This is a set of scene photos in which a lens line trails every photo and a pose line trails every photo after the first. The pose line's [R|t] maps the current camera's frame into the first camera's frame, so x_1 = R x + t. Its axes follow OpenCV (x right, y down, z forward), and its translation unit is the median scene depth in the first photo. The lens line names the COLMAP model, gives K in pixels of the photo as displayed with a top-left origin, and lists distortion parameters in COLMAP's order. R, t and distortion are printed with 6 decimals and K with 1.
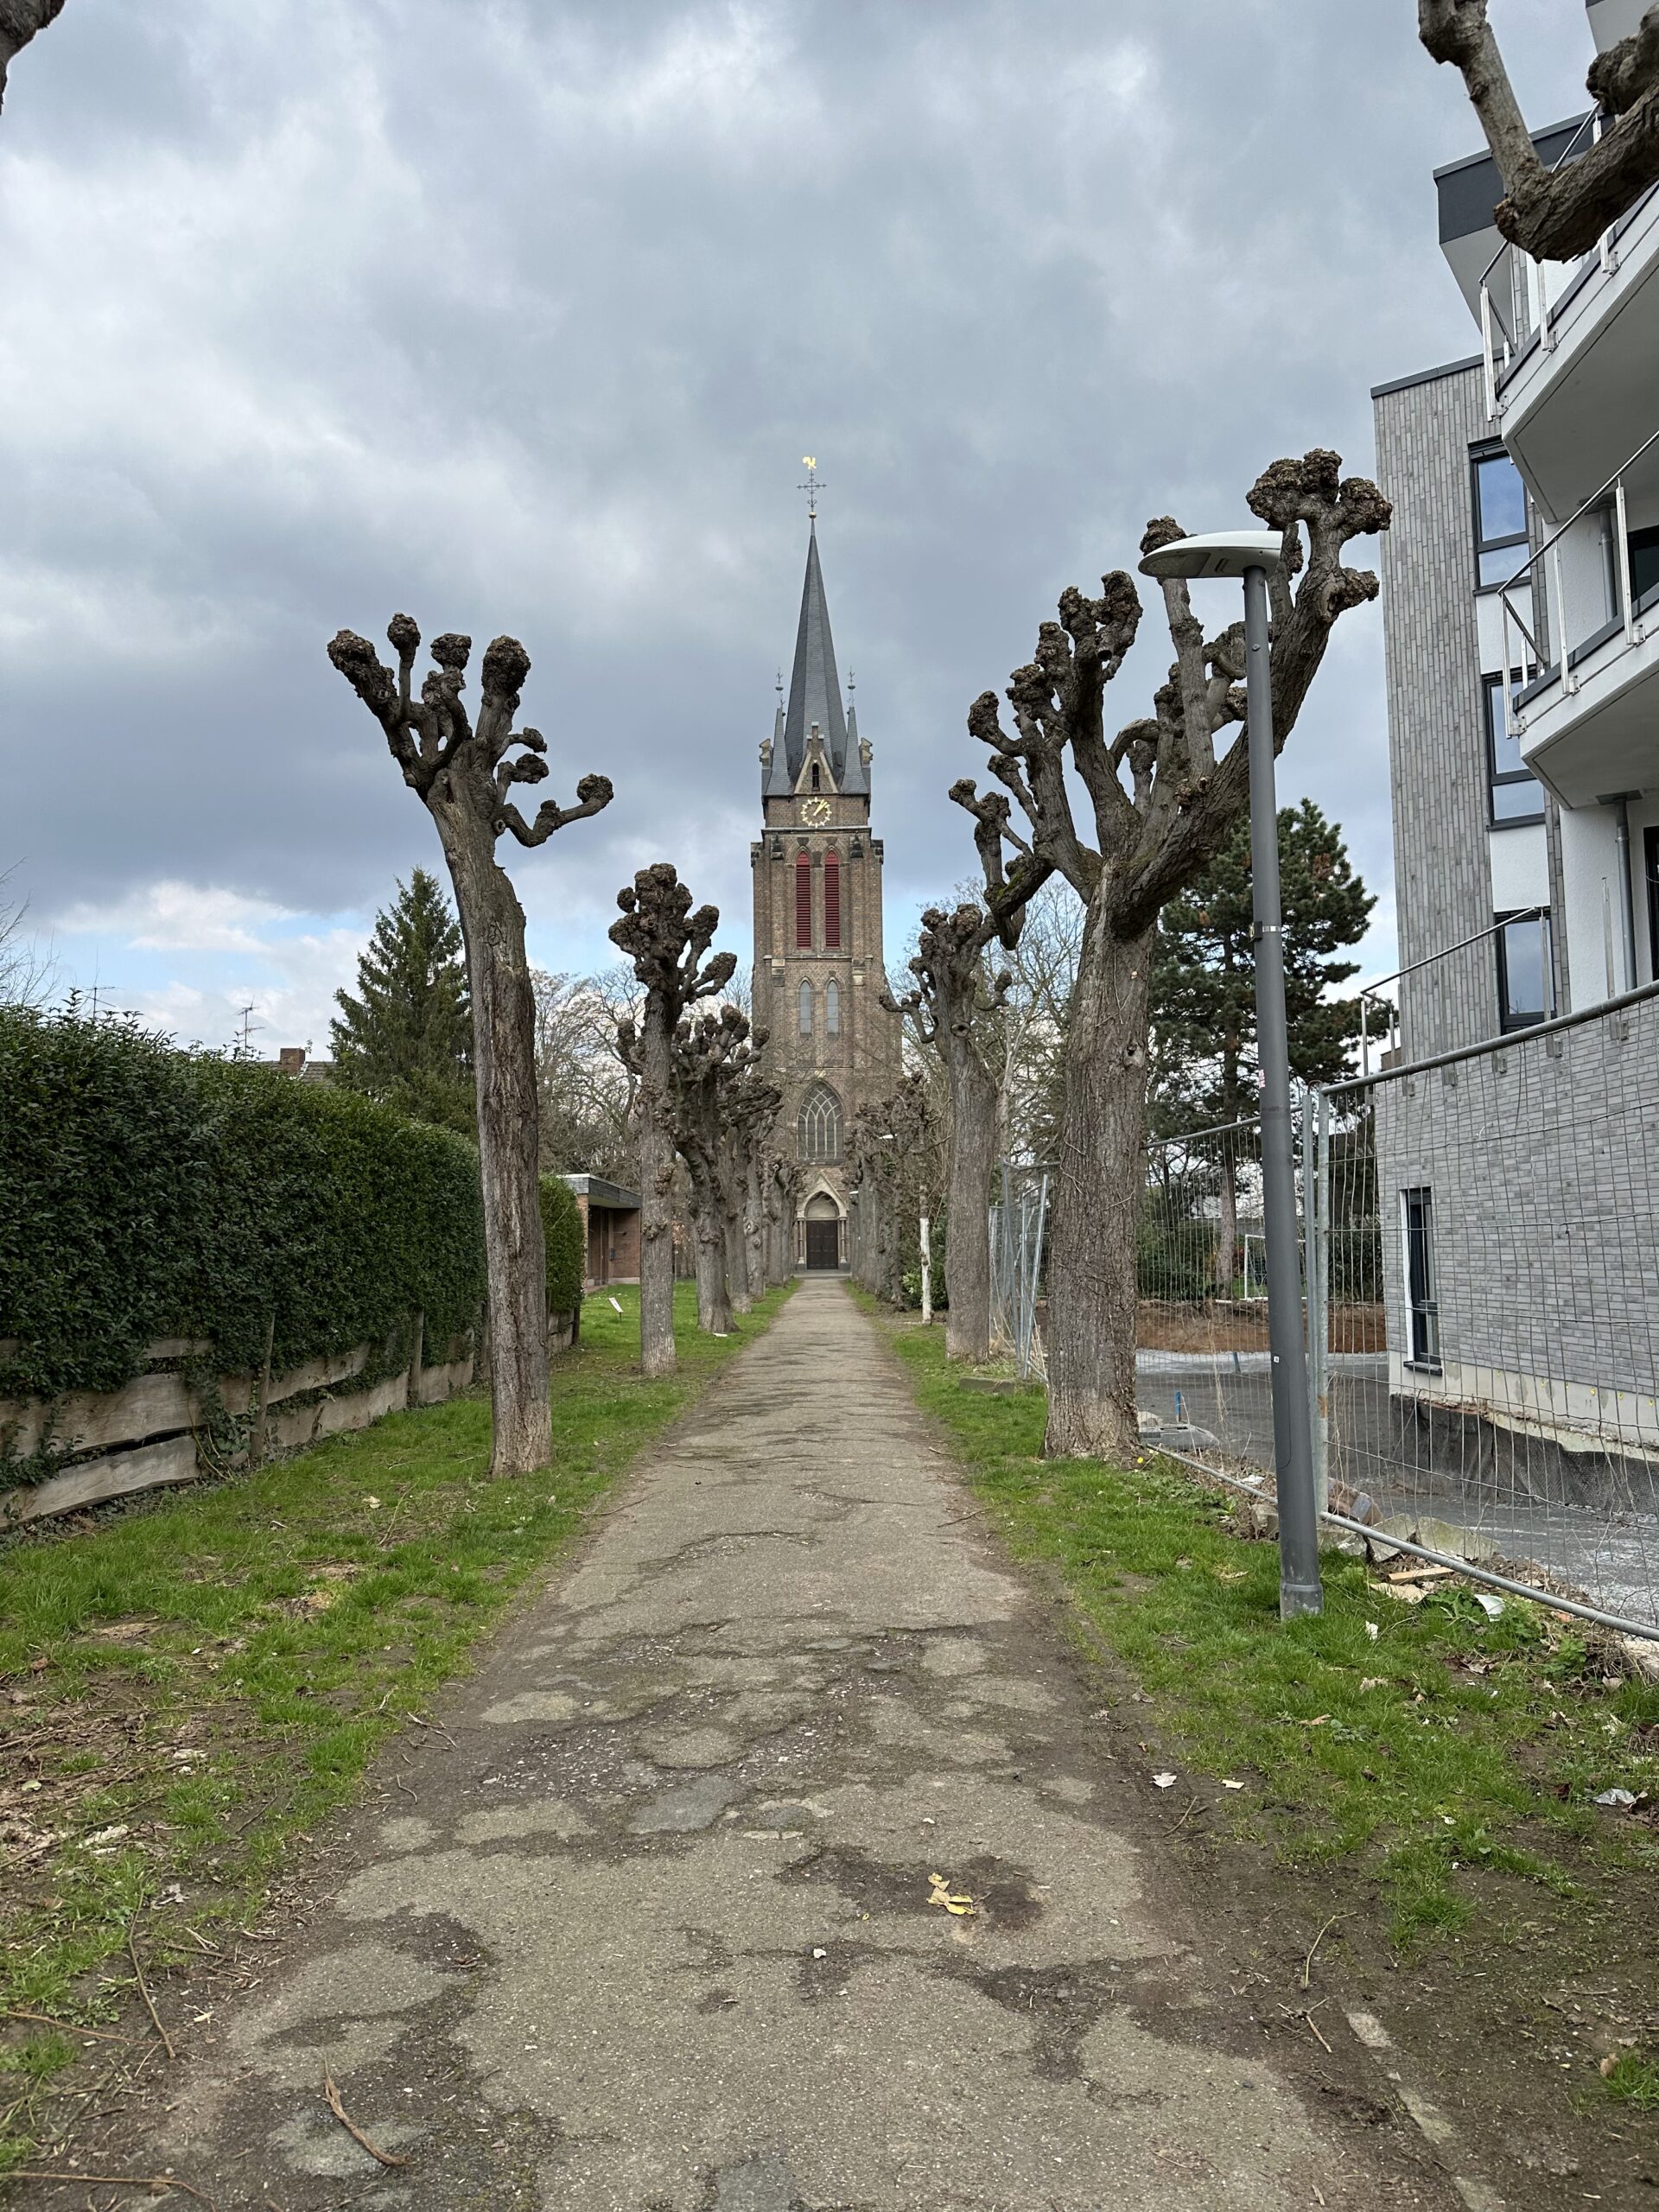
lens RADIAL K [[1514.3, 0, 829.5], [0, 1514.3, 1106.0], [0, 0, 1]] dist [-0.002251, -0.003946]
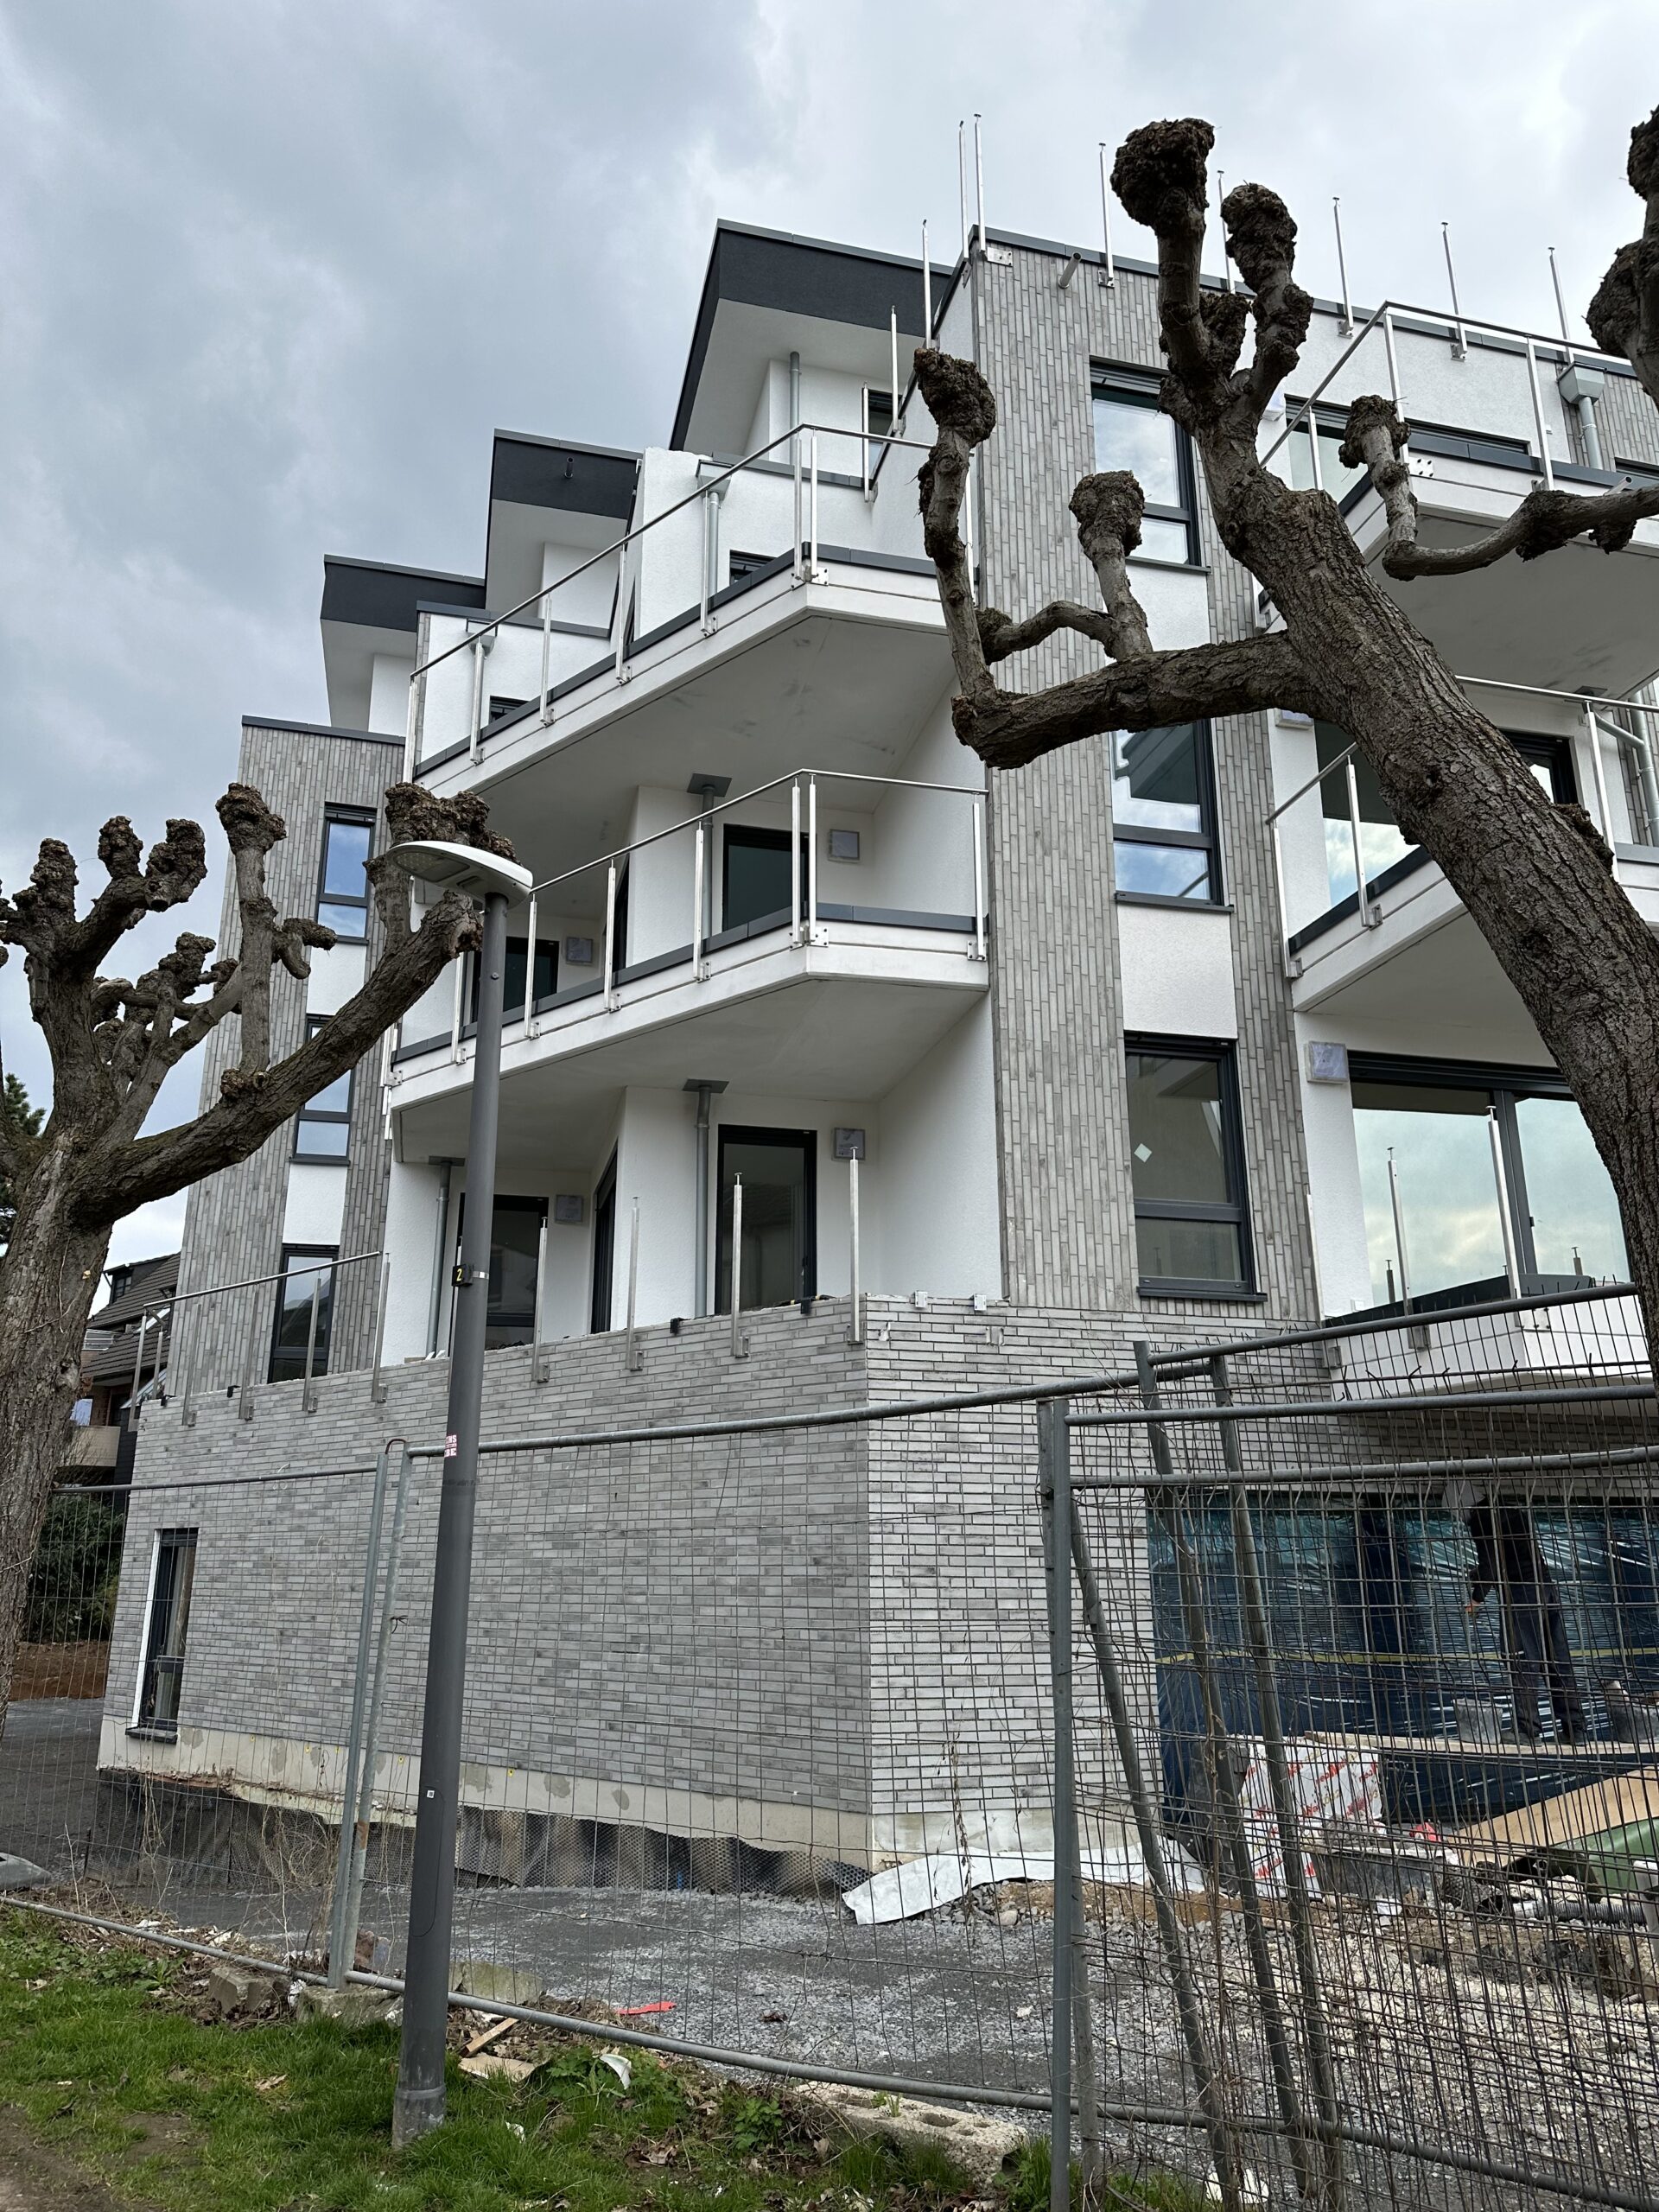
lens RADIAL K [[1514.3, 0, 829.5], [0, 1514.3, 1106.0], [0, 0, 1]] dist [-0.002251, -0.003946]
pose [[0.657325, 0.229069, 0.717949, -0.084109], [-0.076664, 0.968067, -0.238682, -0.005847], [-0.749697, 0.101850, 0.653896, 0.085283]]
